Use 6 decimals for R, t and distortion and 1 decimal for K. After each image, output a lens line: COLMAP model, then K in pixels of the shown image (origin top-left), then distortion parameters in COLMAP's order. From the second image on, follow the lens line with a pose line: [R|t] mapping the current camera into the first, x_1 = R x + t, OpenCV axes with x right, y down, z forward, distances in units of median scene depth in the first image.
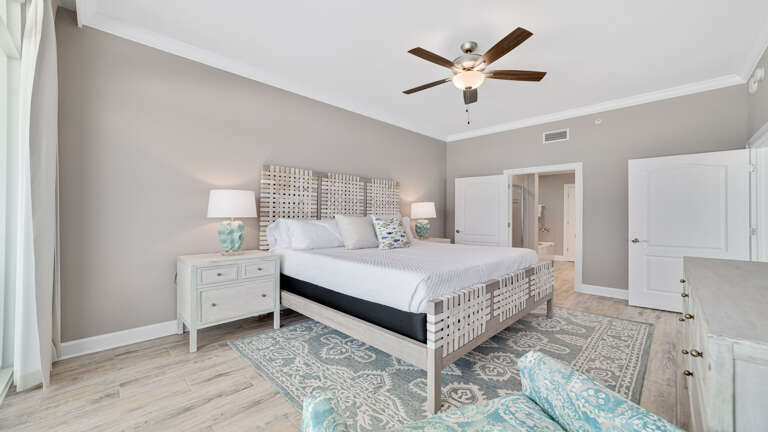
lens RADIAL K [[295.3, 0, 385.1], [0, 295.3, 213.9], [0, 0, 1]] dist [-0.002398, -0.000036]
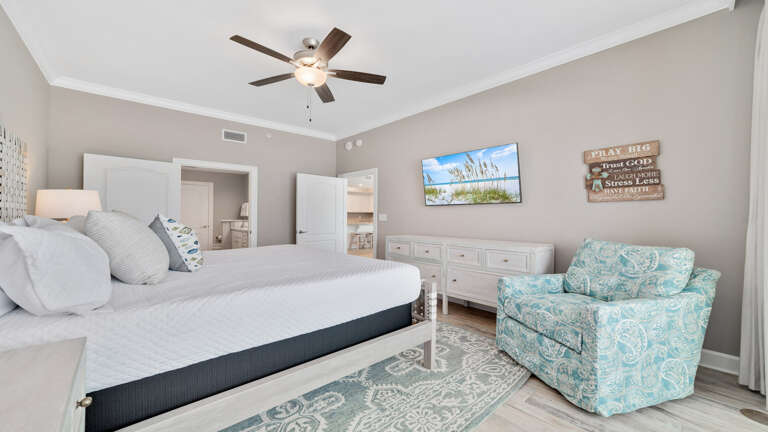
lens RADIAL K [[295.3, 0, 385.1], [0, 295.3, 213.9], [0, 0, 1]] dist [-0.002398, -0.000036]
pose [[0.062957, 0.001522, 0.998015, -0.748143], [-0.010244, 0.999947, -0.000879, 0.002503], [-0.997964, -0.010168, 0.062970, 0.748000]]
